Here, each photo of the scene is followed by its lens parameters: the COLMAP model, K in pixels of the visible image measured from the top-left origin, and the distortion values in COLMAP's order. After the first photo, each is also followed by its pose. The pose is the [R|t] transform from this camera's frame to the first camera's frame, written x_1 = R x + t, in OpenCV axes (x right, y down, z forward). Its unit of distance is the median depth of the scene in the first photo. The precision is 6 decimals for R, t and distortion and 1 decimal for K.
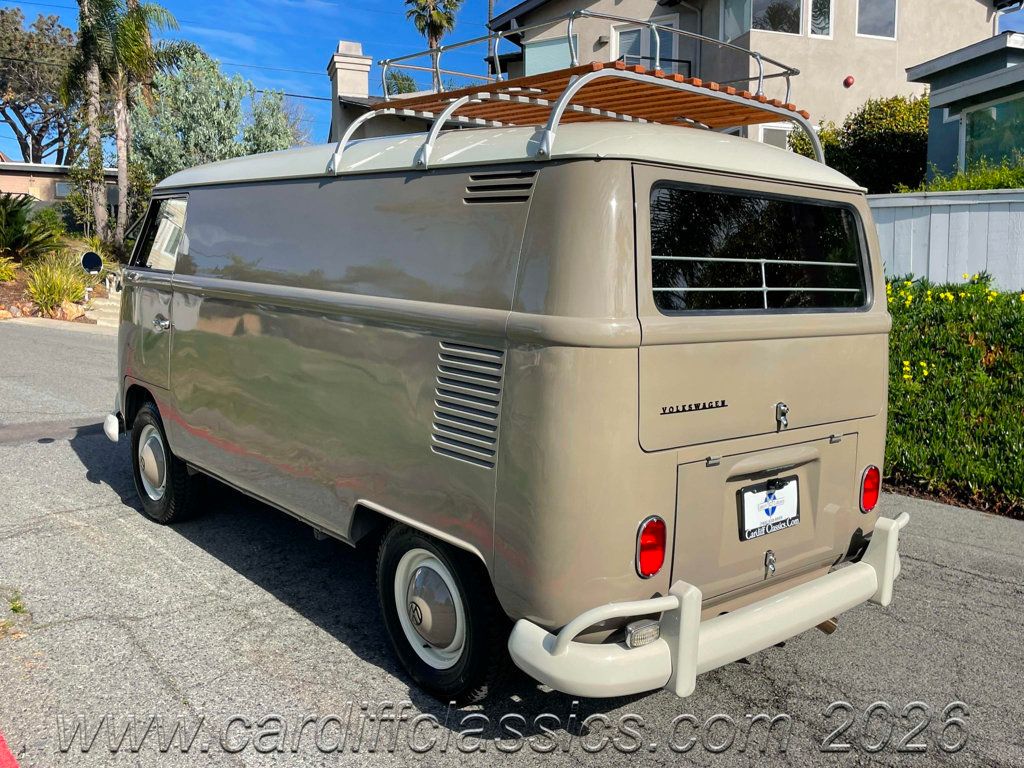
lens RADIAL K [[911.1, 0, 514.2], [0, 911.1, 397.3], [0, 0, 1]] dist [0.045711, -0.077800]
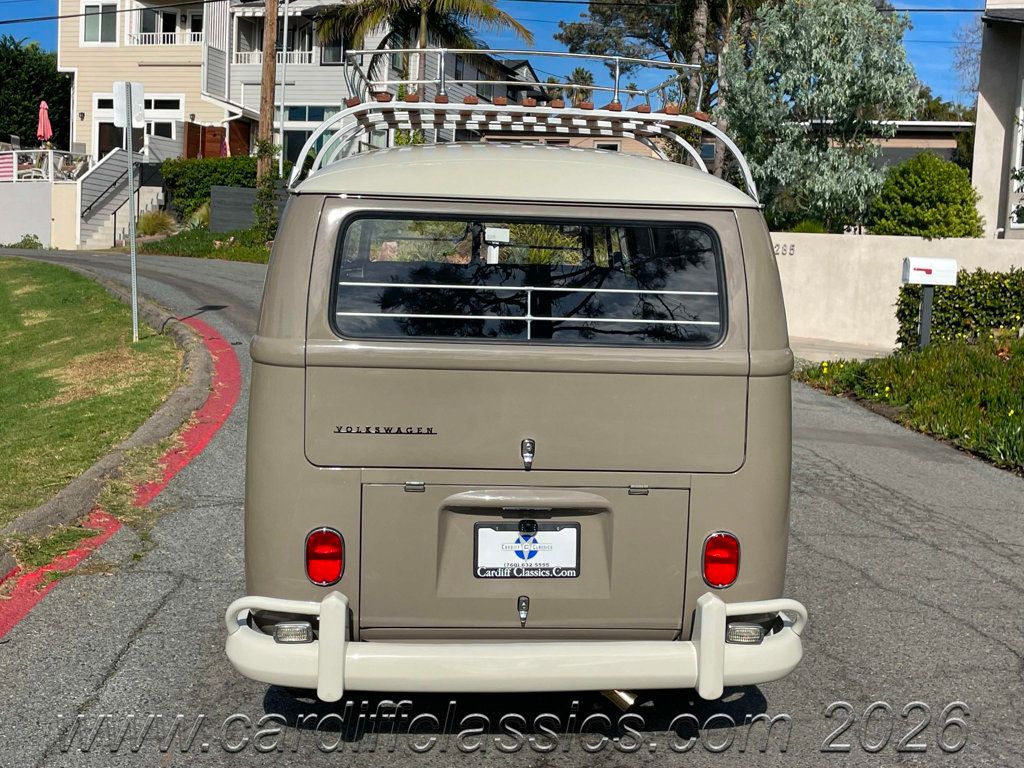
lens RADIAL K [[1278.5, 0, 515.3], [0, 1278.5, 392.4], [0, 0, 1]] dist [0.013390, 0.000000]
pose [[0.800729, 0.076781, -0.594085, 0.852391], [-0.090630, 0.995863, 0.006553, -0.039801], [0.592131, 0.048595, 0.804375, -0.056681]]
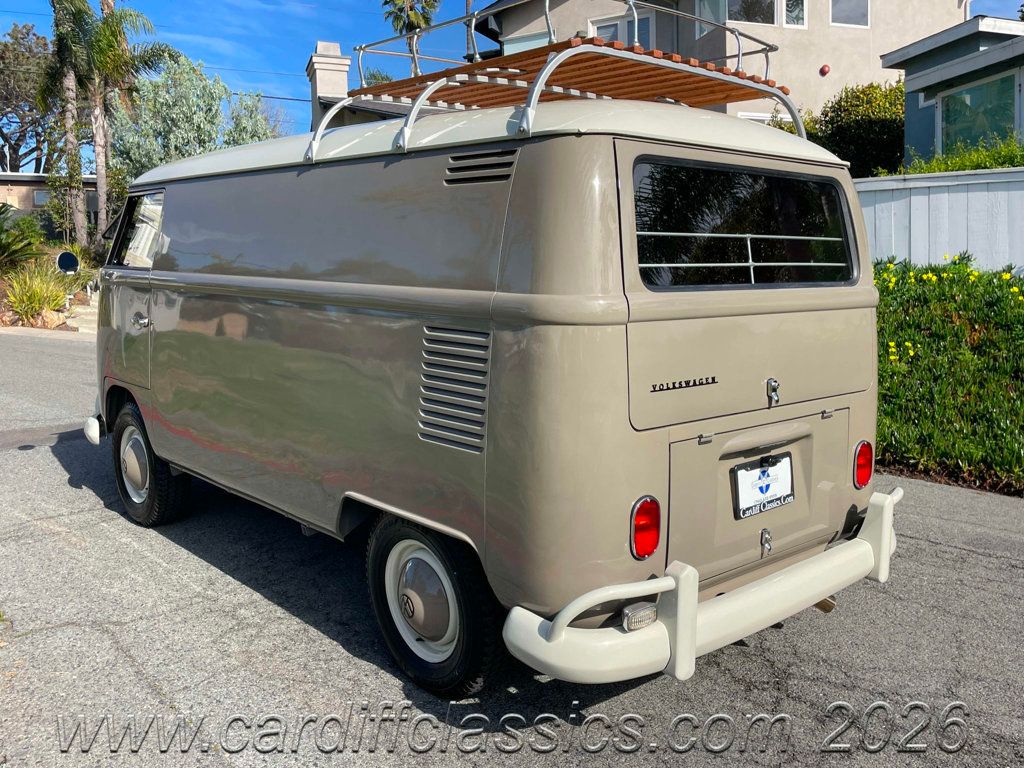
lens RADIAL K [[911.1, 0, 522.4], [0, 911.1, 380.3], [0, 0, 1]] dist [0.045711, -0.077800]
pose [[0.999321, -0.029903, 0.021546, 0.001111], [0.030225, 0.999433, -0.014808, 0.011625], [-0.021091, 0.015450, 0.999658, 0.014621]]
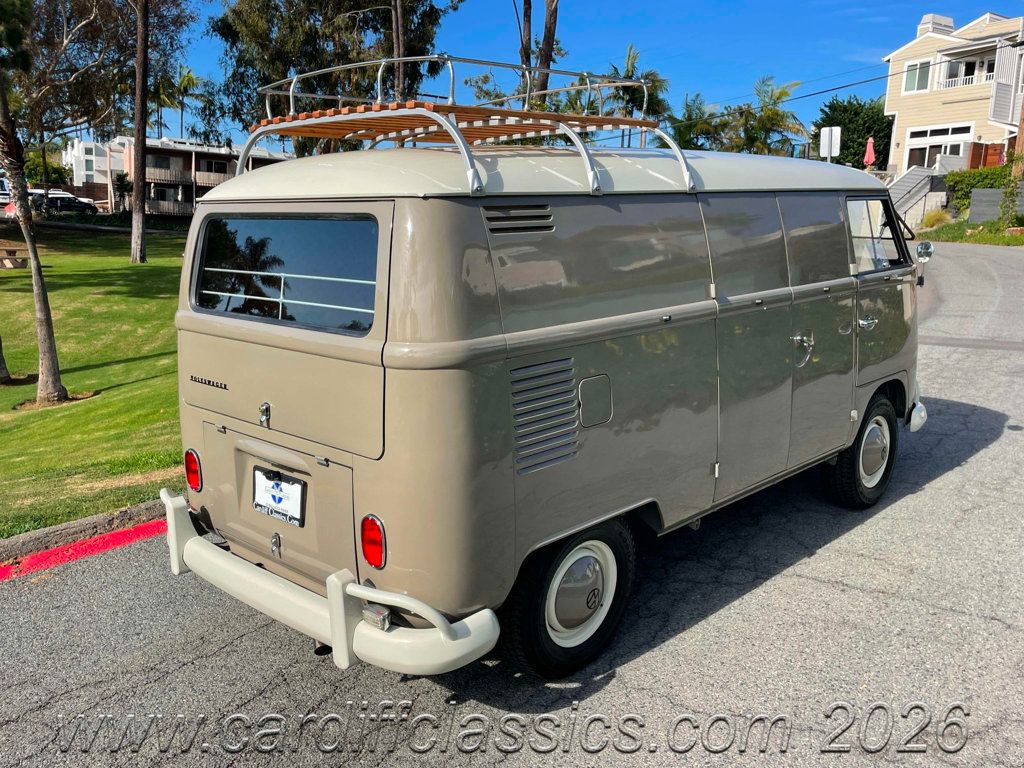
lens RADIAL K [[842.4, 0, 544.6], [0, 842.4, 374.5], [0, 0, 1]] dist [0.015116, -0.031626]
pose [[0.157246, 0.157614, -0.974901, 1.077555], [-0.121386, 0.982781, 0.139309, -0.171109], [0.980071, 0.096434, 0.173671, 0.925912]]
